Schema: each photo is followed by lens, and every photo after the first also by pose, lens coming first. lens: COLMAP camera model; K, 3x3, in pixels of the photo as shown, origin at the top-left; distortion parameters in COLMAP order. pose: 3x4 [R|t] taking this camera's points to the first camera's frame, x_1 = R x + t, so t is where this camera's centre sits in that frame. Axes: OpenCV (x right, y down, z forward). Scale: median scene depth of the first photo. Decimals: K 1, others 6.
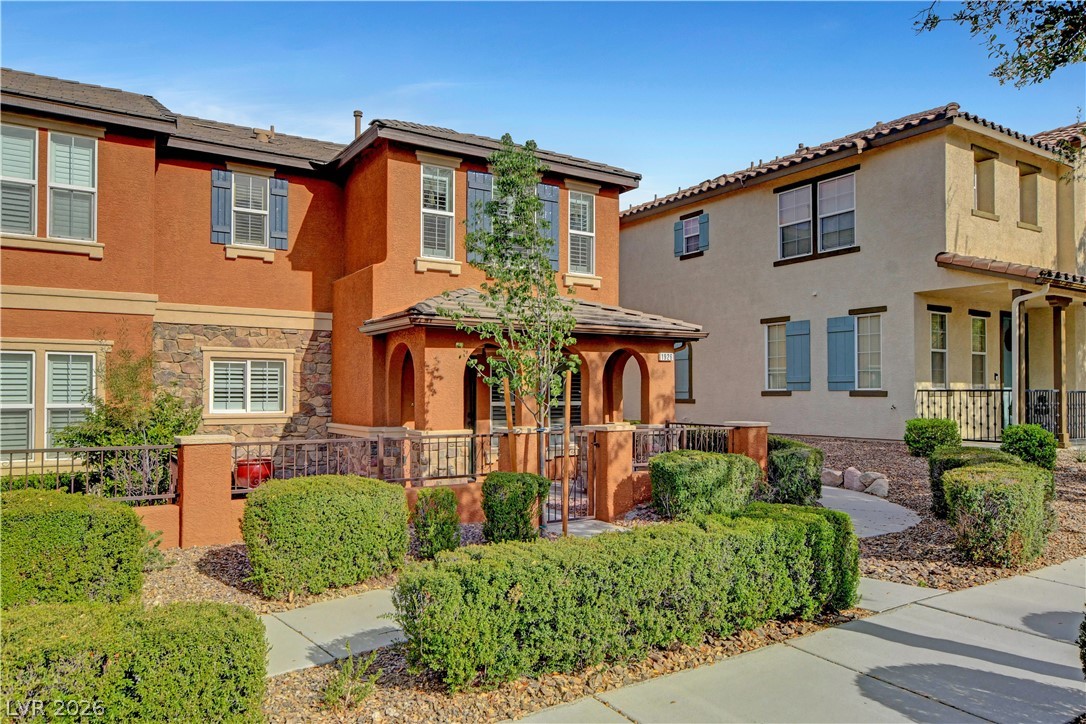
lens RADIAL K [[748.4, 0, 543.0], [0, 748.4, 362.0], [0, 0, 1]] dist [0.007148, 0.001121]
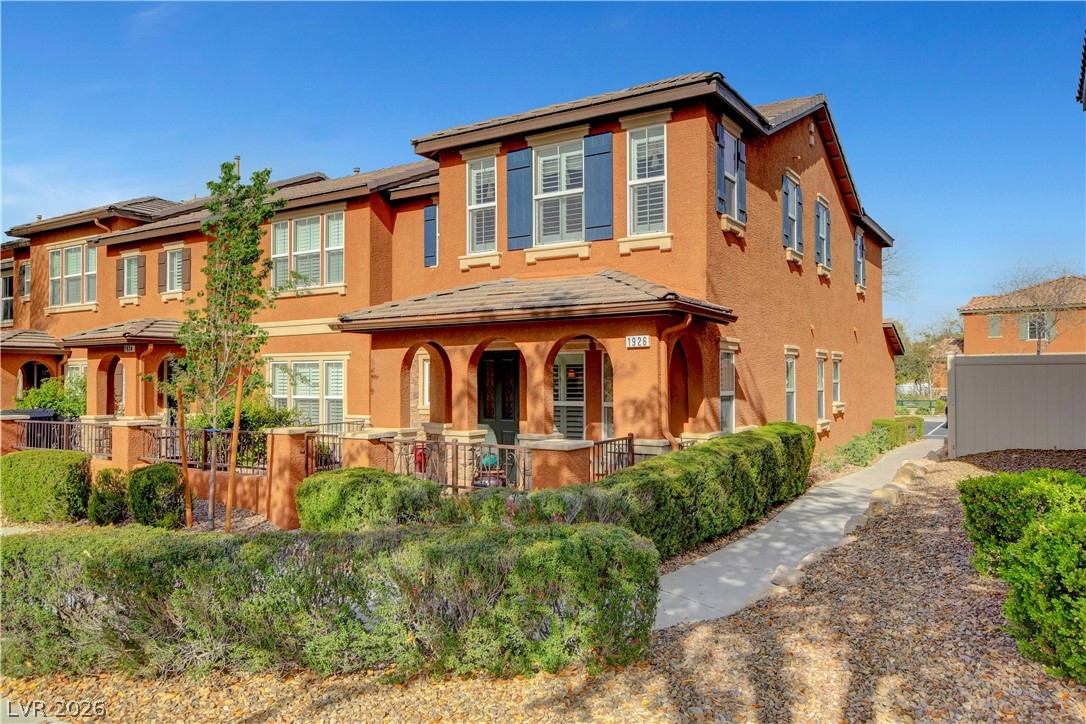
lens RADIAL K [[780.6, 0, 543.0], [0, 780.6, 362.0], [0, 0, 1]] dist [-0.000894, 0.000251]
pose [[0.432173, -0.019511, -0.901580, 0.791846], [0.055634, 0.998438, 0.005061, 0.003456], [0.900073, -0.052345, 0.432584, 0.602577]]
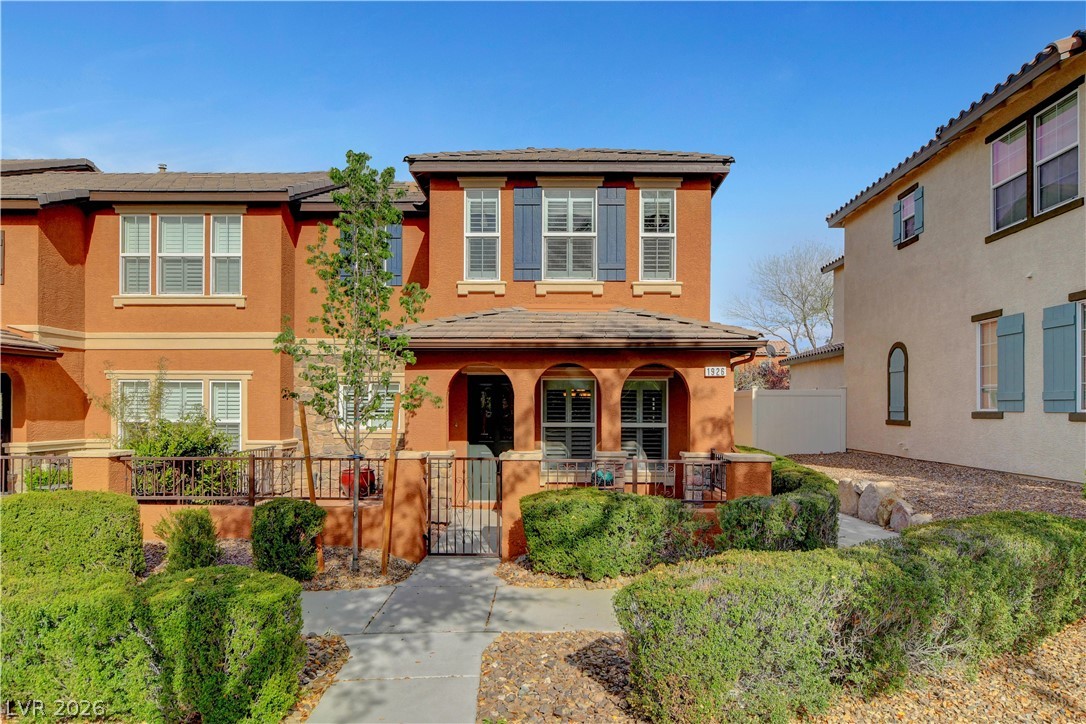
lens RADIAL K [[681.0, 0, 549.7], [0, 681.0, 391.3], [0, 0, 1]] dist [-0.001769, 0.001228]
pose [[0.835748, -0.009720, -0.549027, 0.426199], [0.019998, 0.999719, 0.012741, 0.001619], [0.548749, -0.021628, 0.835707, 0.269501]]
